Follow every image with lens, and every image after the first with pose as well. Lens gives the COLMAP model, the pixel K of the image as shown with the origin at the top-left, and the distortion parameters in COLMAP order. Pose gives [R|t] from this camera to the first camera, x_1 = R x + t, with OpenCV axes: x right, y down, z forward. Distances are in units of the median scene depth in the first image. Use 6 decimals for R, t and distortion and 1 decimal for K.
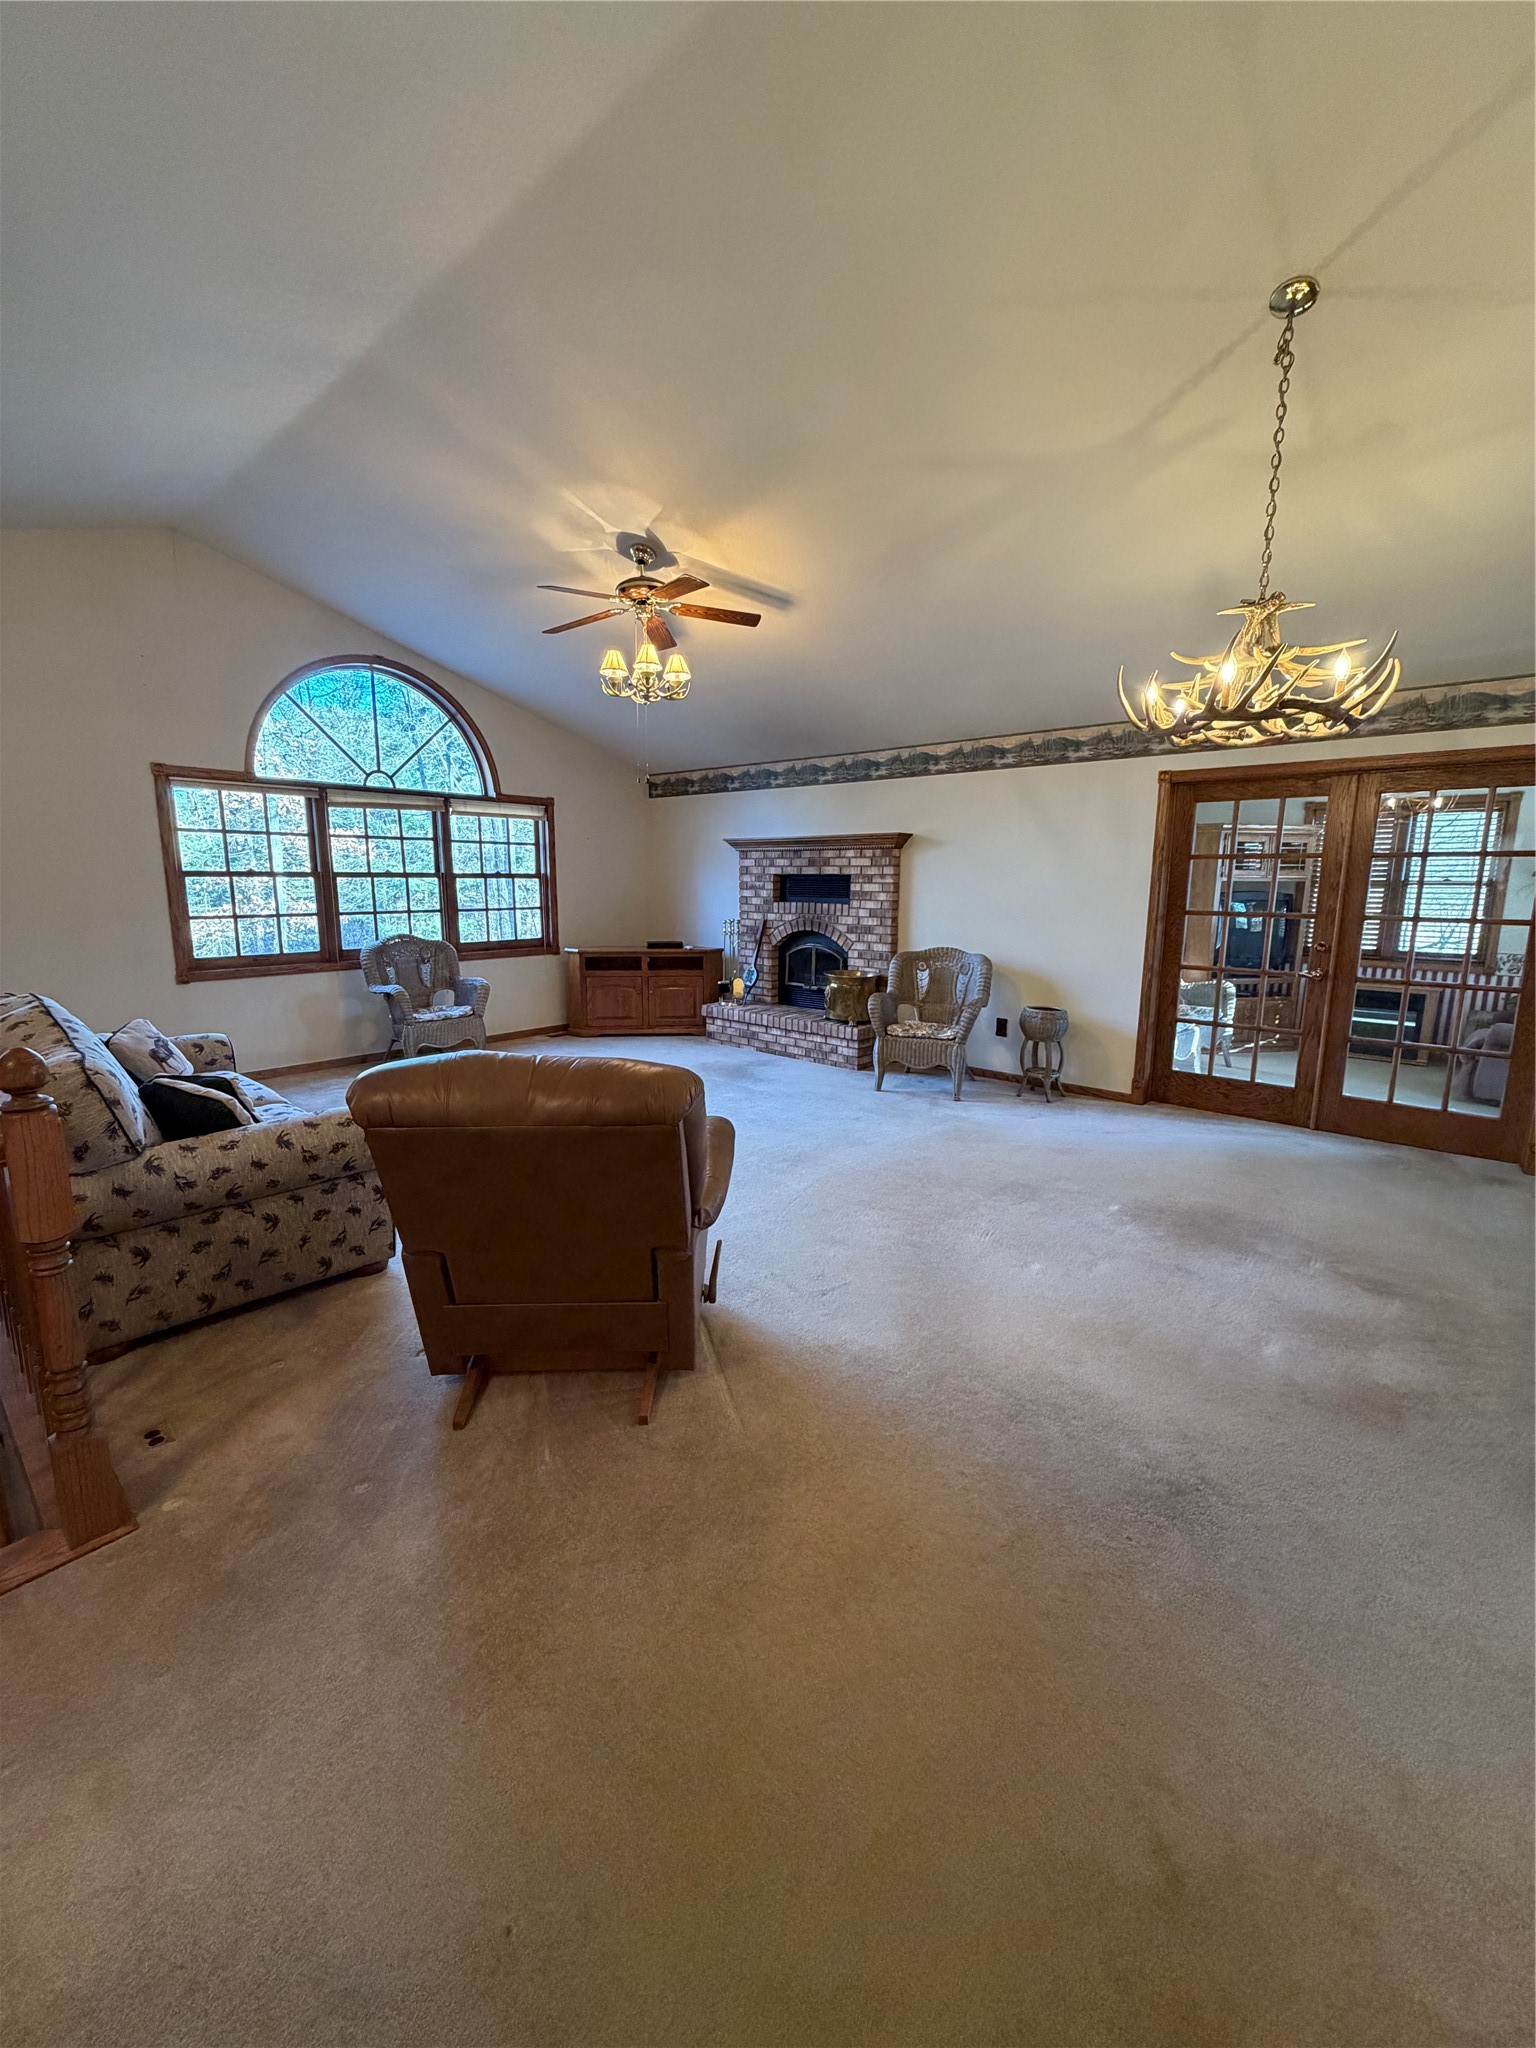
lens RADIAL K [[814.6, 0, 773.3], [0, 814.6, 1031.3], [0, 0, 1]] dist [0.001588, -0.000091]
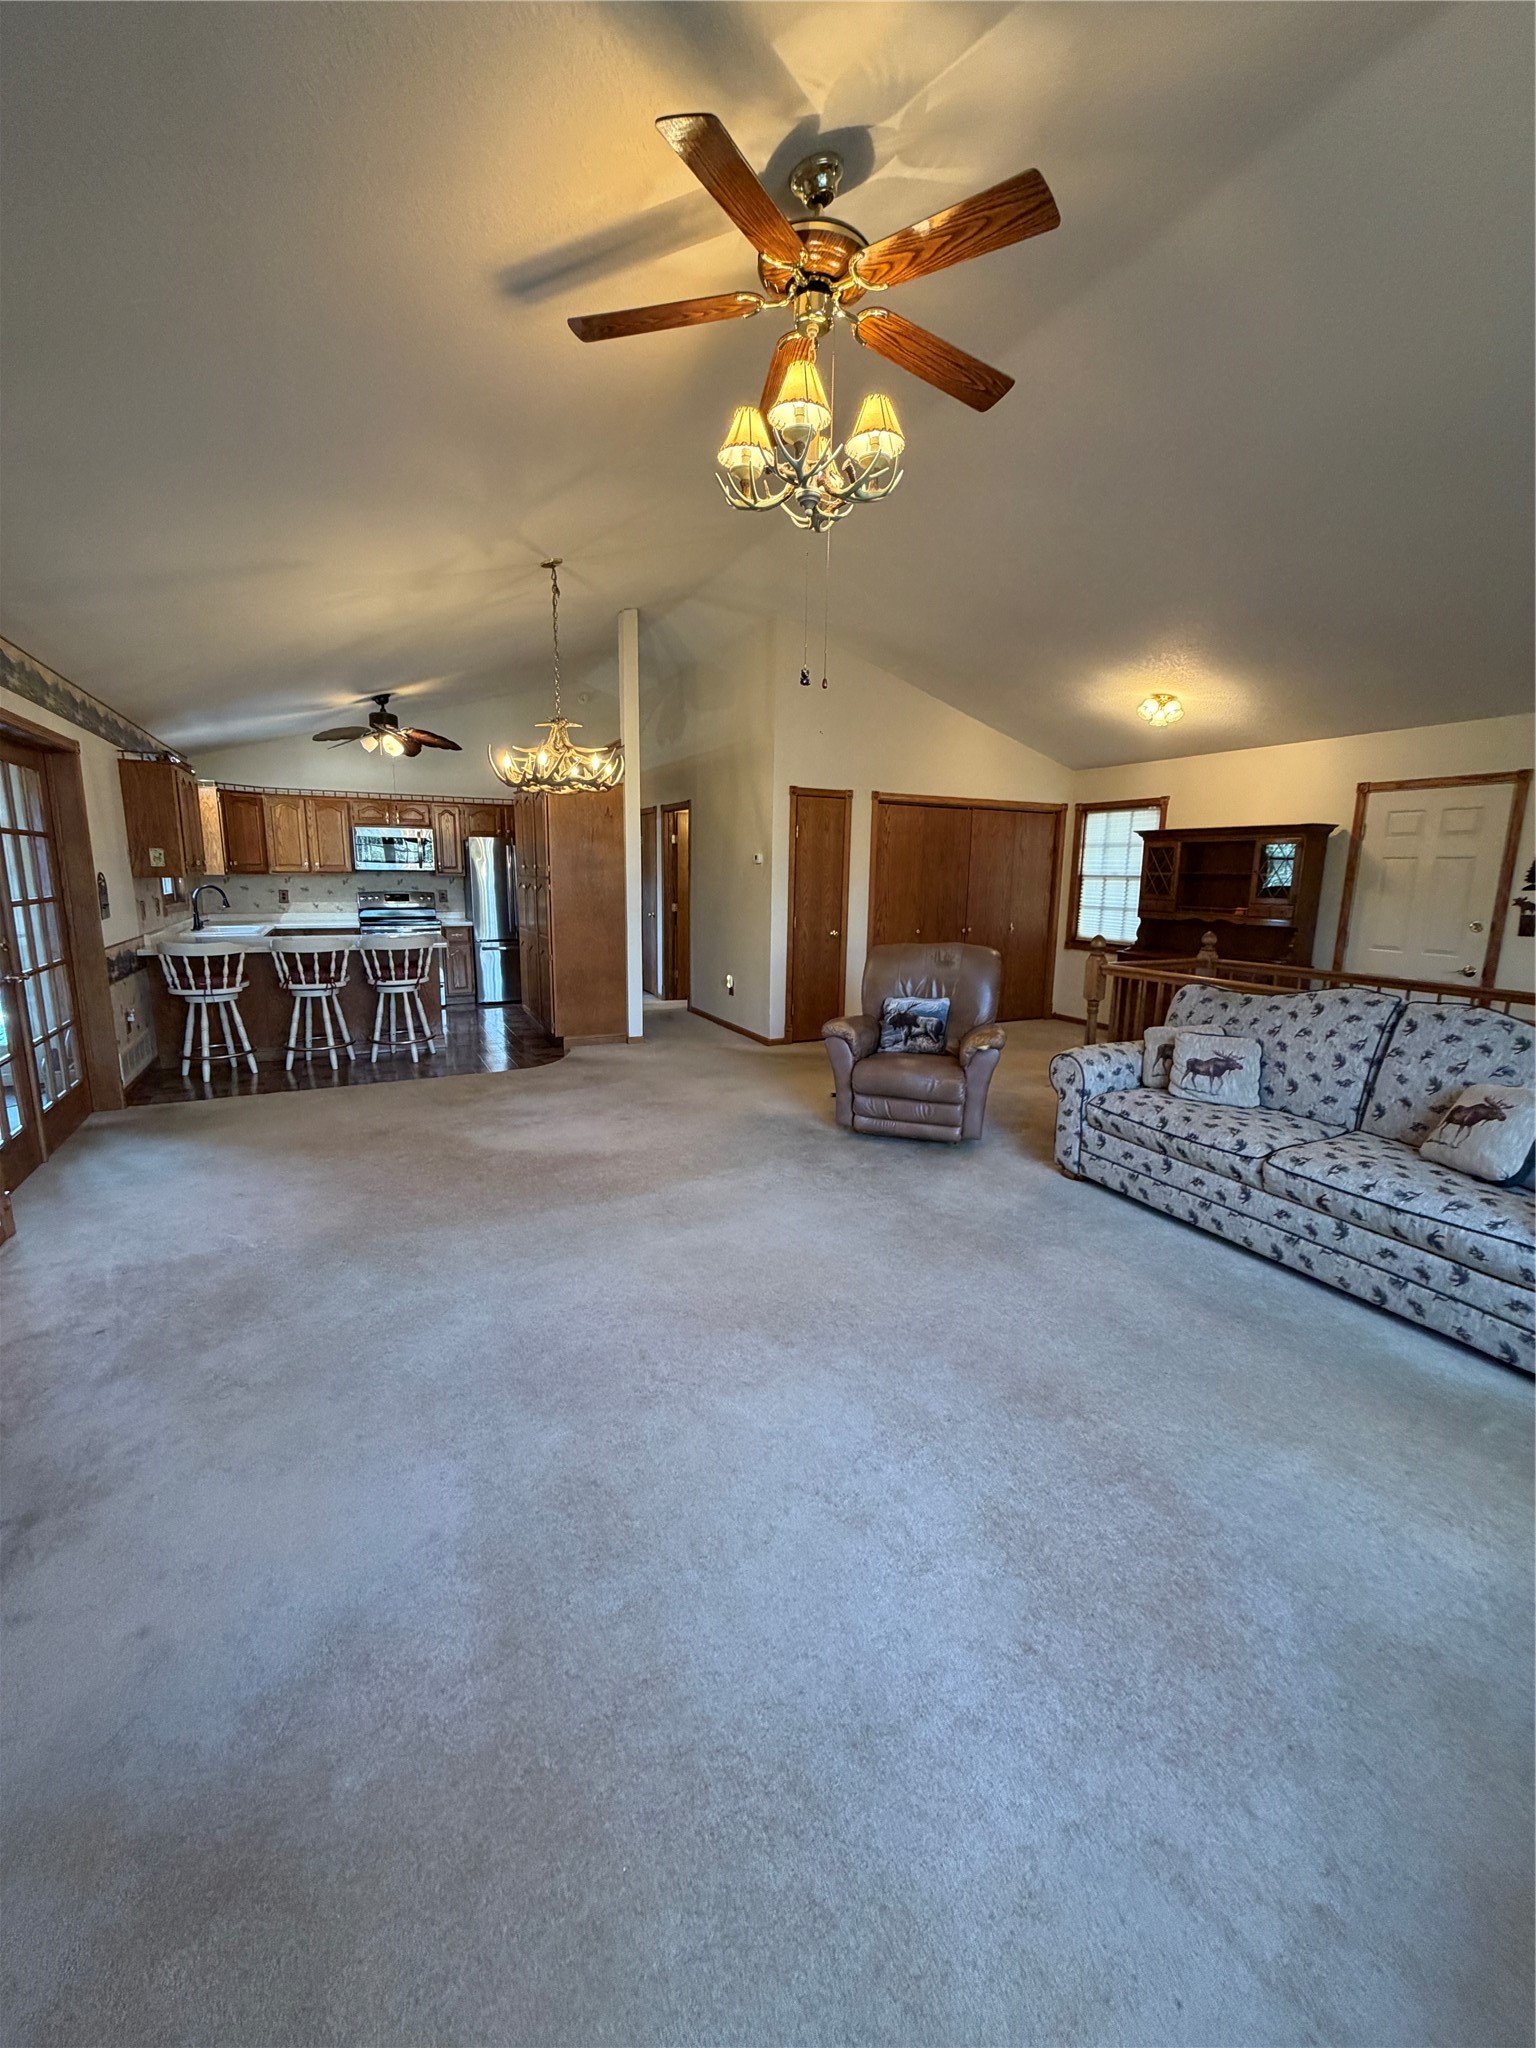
lens RADIAL K [[814.6, 0, 767.8], [0, 814.6, 1018.2], [0, 0, 1]] dist [0.001588, -0.000091]
pose [[-0.926838, -0.092330, 0.363932, -0.226856], [0.041561, 0.938107, 0.343842, -0.199387], [-0.373154, 0.333811, -0.865637, 1.029898]]
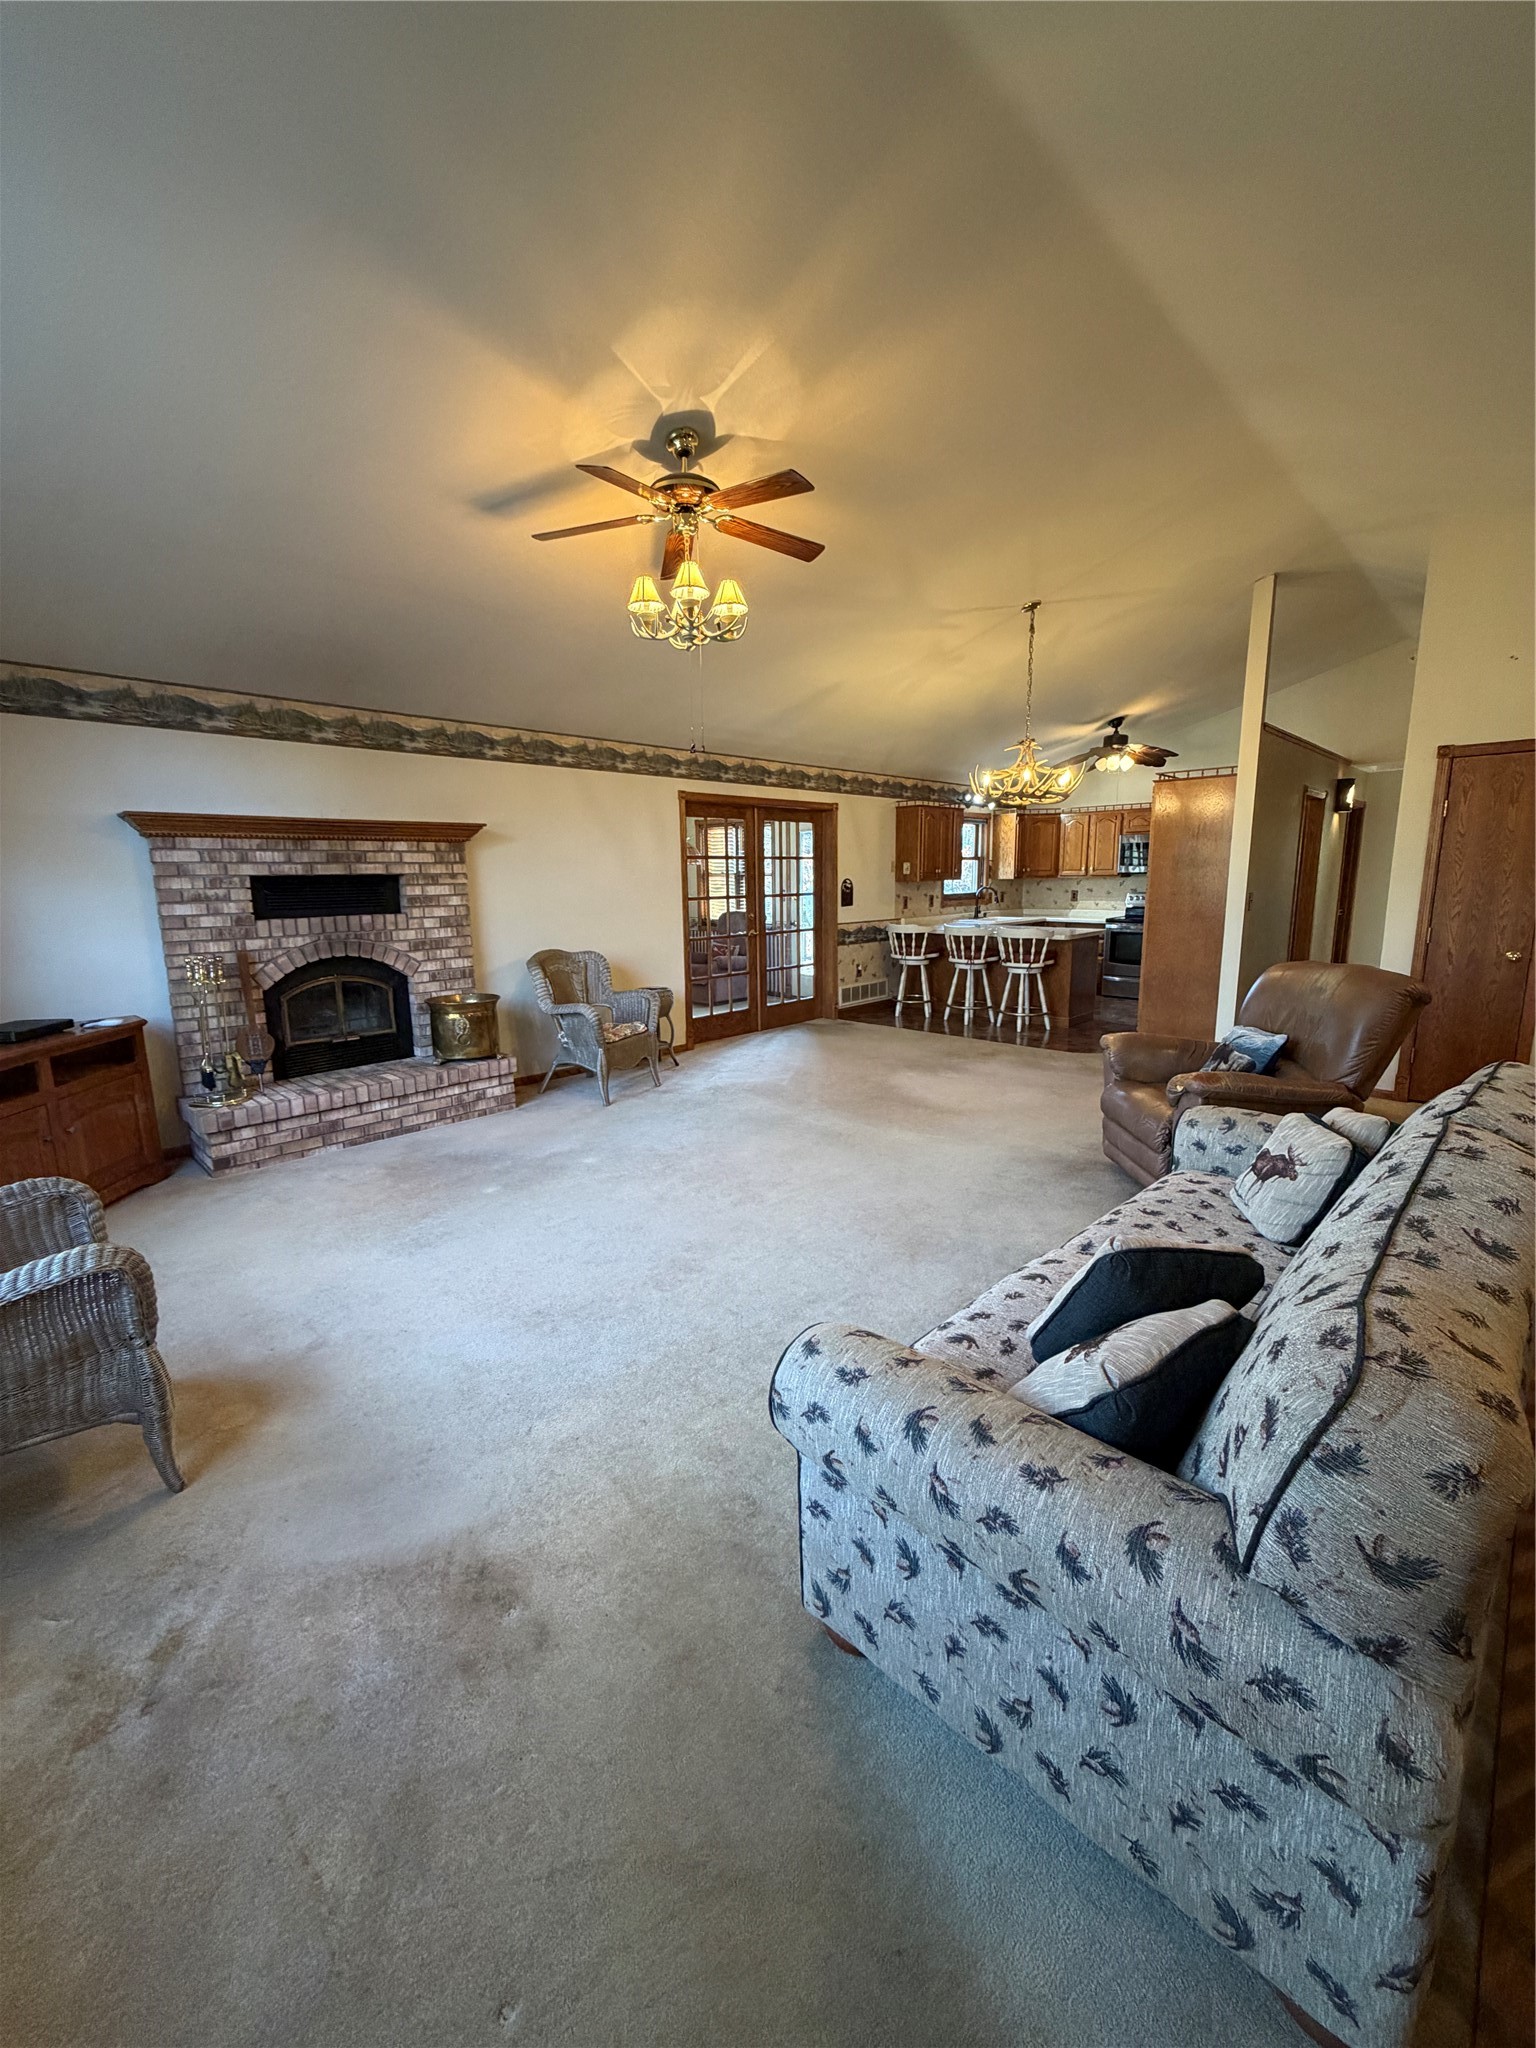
lens RADIAL K [[814.6, 0, 766.9], [0, 814.6, 1018.0], [0, 0, 1]] dist [0.001588, -0.000091]
pose [[0.055512, -0.188039, 0.980592, -0.647787], [0.192040, 0.965780, 0.174327, -0.129942], [-0.979816, 0.178636, 0.089723, 0.621794]]
